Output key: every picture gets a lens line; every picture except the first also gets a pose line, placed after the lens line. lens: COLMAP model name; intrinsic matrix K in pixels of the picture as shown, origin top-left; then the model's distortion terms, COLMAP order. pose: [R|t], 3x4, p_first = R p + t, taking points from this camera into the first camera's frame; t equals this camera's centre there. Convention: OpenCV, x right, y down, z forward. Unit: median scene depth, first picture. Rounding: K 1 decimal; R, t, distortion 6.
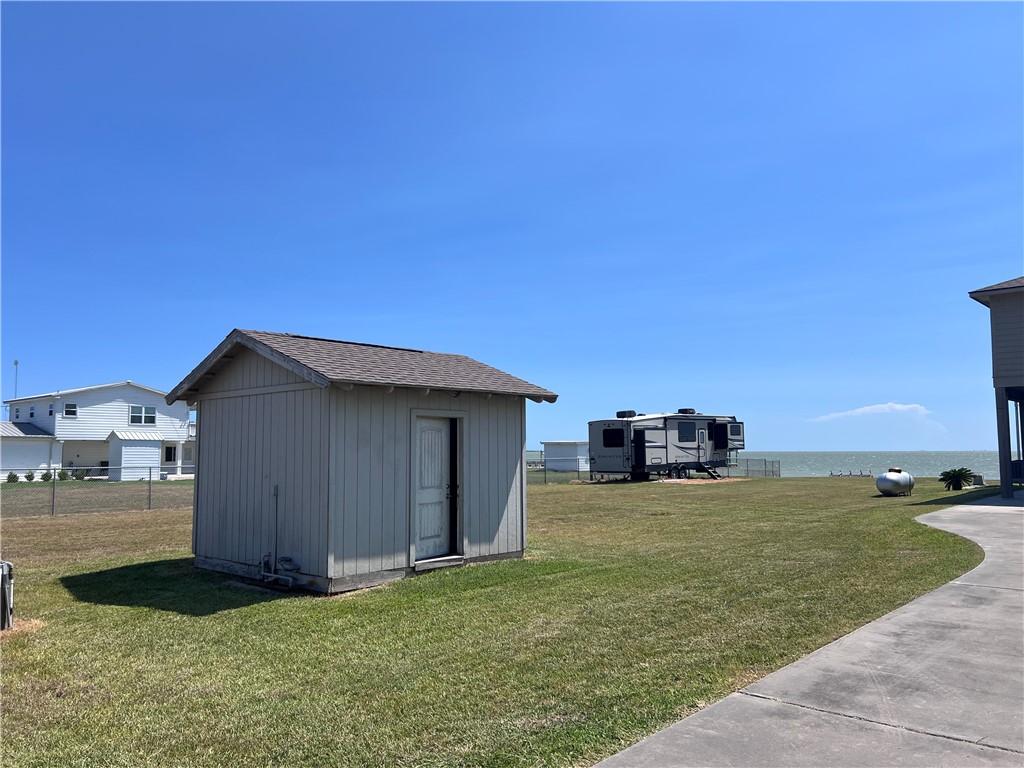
lens RADIAL K [[770.4, 0, 517.9], [0, 770.4, 379.1], [0, 0, 1]] dist [0.068326, -0.001052]
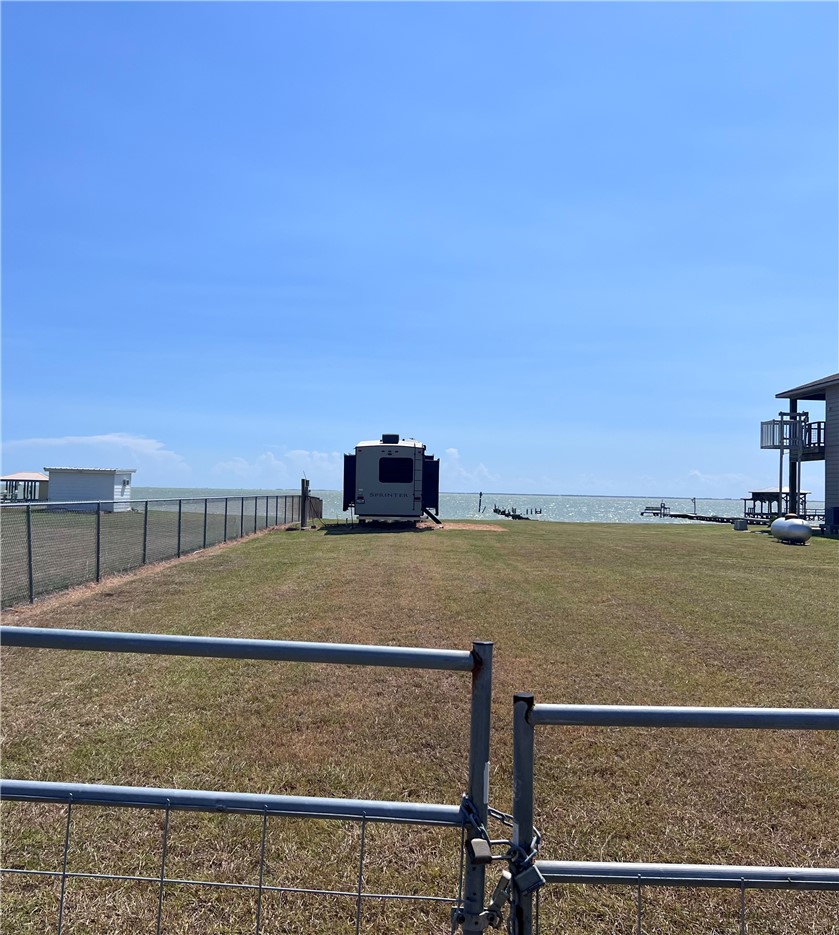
lens RADIAL K [[938.3, 0, 401.1], [0, 938.3, 455.1], [0, 0, 1]] dist [0.084614, 0.000000]
pose [[0.735059, 0.050218, 0.676141, -0.441026], [-0.092212, 0.995392, 0.026318, 0.034083], [-0.671703, -0.081694, 0.736302, 0.299553]]
